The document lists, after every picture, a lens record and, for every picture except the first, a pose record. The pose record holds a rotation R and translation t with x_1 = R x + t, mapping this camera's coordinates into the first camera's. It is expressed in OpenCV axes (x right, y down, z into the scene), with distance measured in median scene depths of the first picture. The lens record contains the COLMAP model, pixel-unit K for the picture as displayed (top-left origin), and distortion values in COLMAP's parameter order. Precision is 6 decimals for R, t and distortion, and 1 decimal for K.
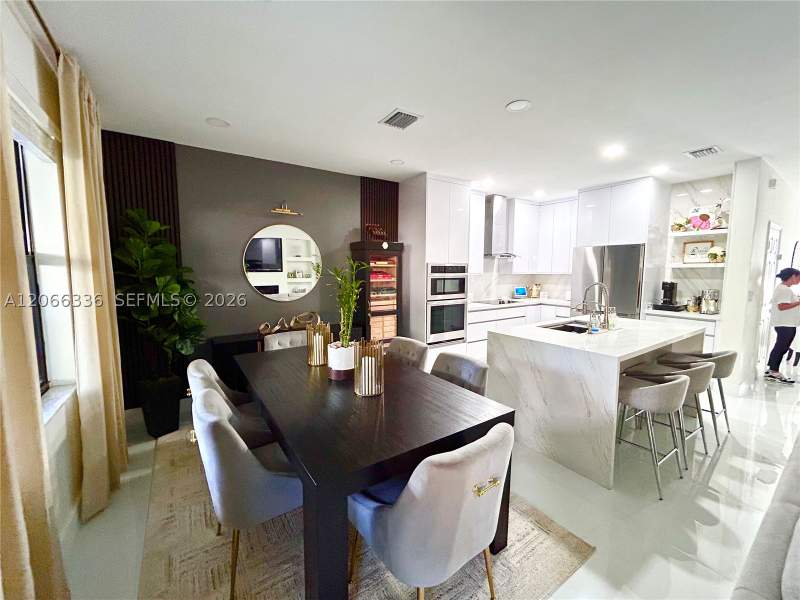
lens RADIAL K [[323.8, 0, 400.6], [0, 323.8, 300.9], [0, 0, 1]] dist [-0.004235, -0.000260]
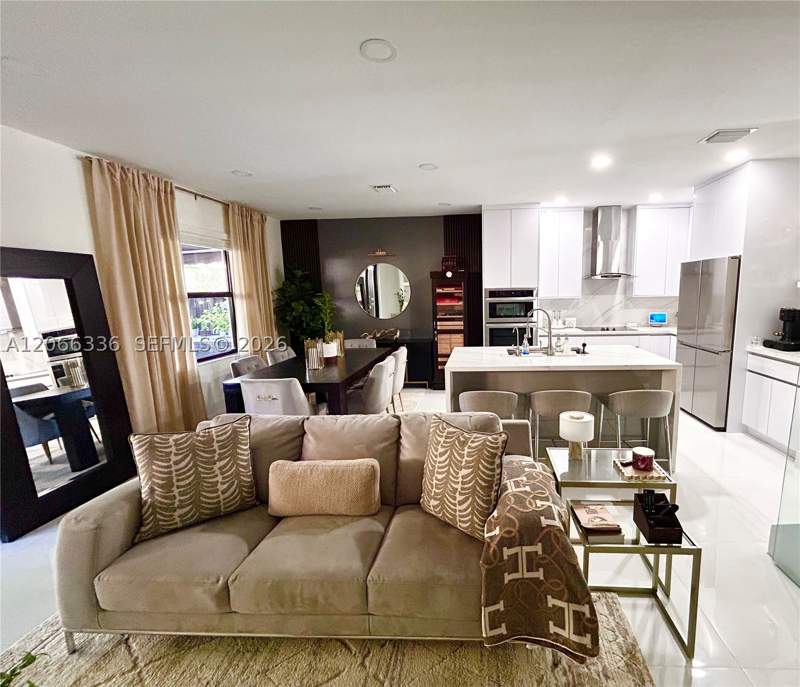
lens RADIAL K [[378.2, 0, 462.2], [0, 378.2, 348.3], [0, 0, 1]] dist [0.001638, 0.000397]
pose [[0.795972, 0.075558, -0.600600, 0.794533], [-0.039270, 0.996535, 0.073324, -0.005363], [0.604059, -0.034778, 0.796180, -0.074793]]
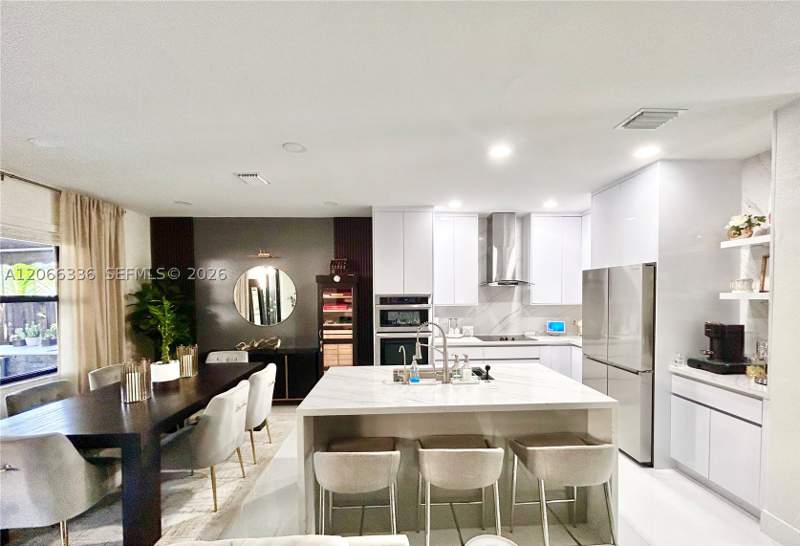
lens RADIAL K [[328.7, 0, 404.3], [0, 328.7, 304.7], [0, 0, 1]] dist [0.000115, -0.000002]
pose [[0.850054, 0.011732, -0.526565, 0.683622], [-0.043356, 0.997918, -0.047757, -0.039773], [0.524909, 0.063426, 0.848792, 0.181683]]
